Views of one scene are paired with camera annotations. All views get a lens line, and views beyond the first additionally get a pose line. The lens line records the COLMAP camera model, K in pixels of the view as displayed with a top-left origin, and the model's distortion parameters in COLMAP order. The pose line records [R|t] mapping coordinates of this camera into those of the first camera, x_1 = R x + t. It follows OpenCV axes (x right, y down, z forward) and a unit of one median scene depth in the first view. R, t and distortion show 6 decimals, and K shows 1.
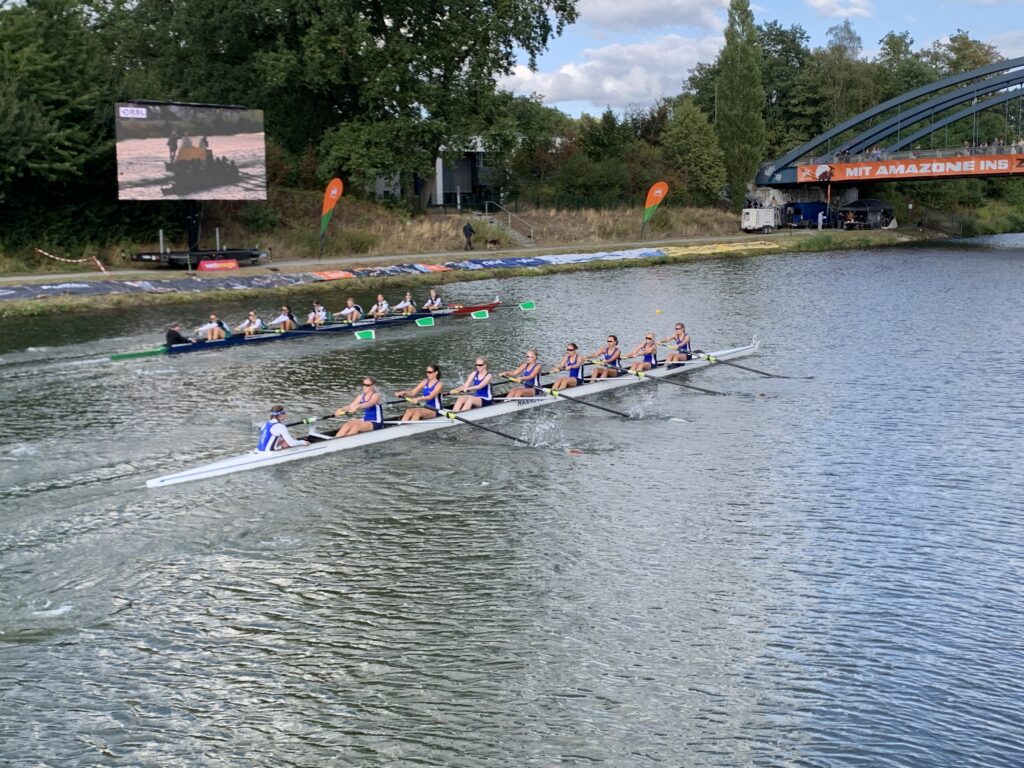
lens RADIAL K [[1221.6, 0, 511.9], [0, 1221.6, 383.9], [0, 0, 1]] dist [0.011918, 0.000000]
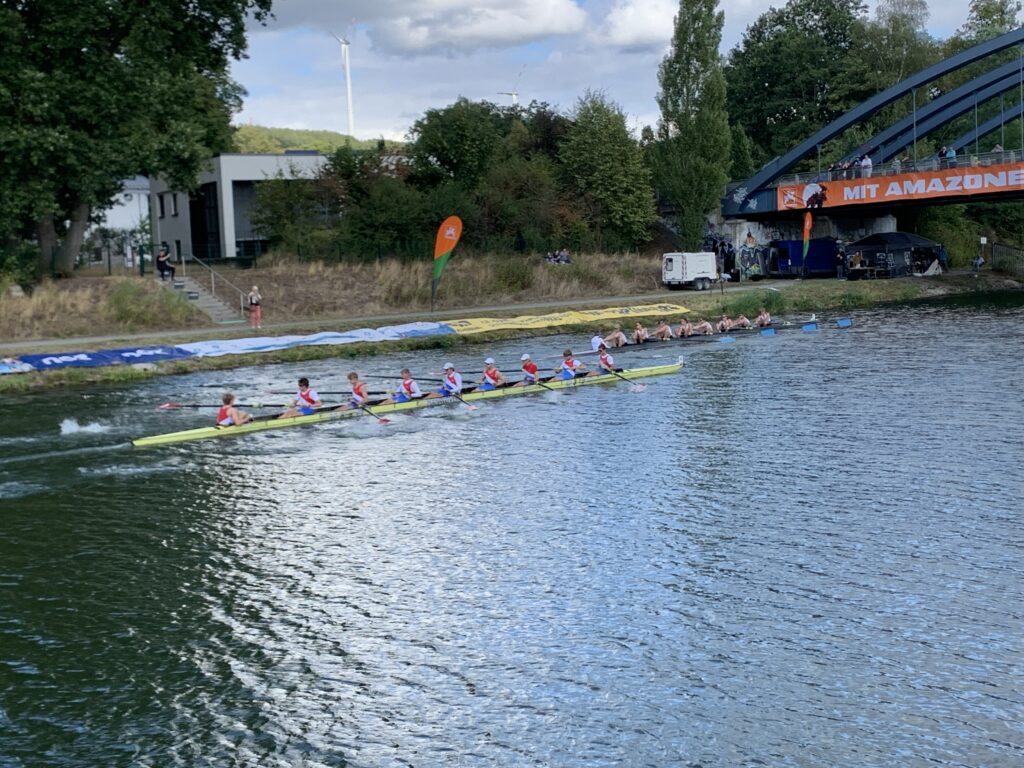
lens RADIAL K [[1517.1, 0, 509.6], [0, 1517.1, 384.4], [0, 0, 1]] dist [0.057543, 0.000000]
pose [[0.996147, -0.018941, -0.085629, 0.160362], [0.014054, 0.998257, -0.057322, -0.024763], [0.086565, 0.055897, 0.994677, 0.167664]]
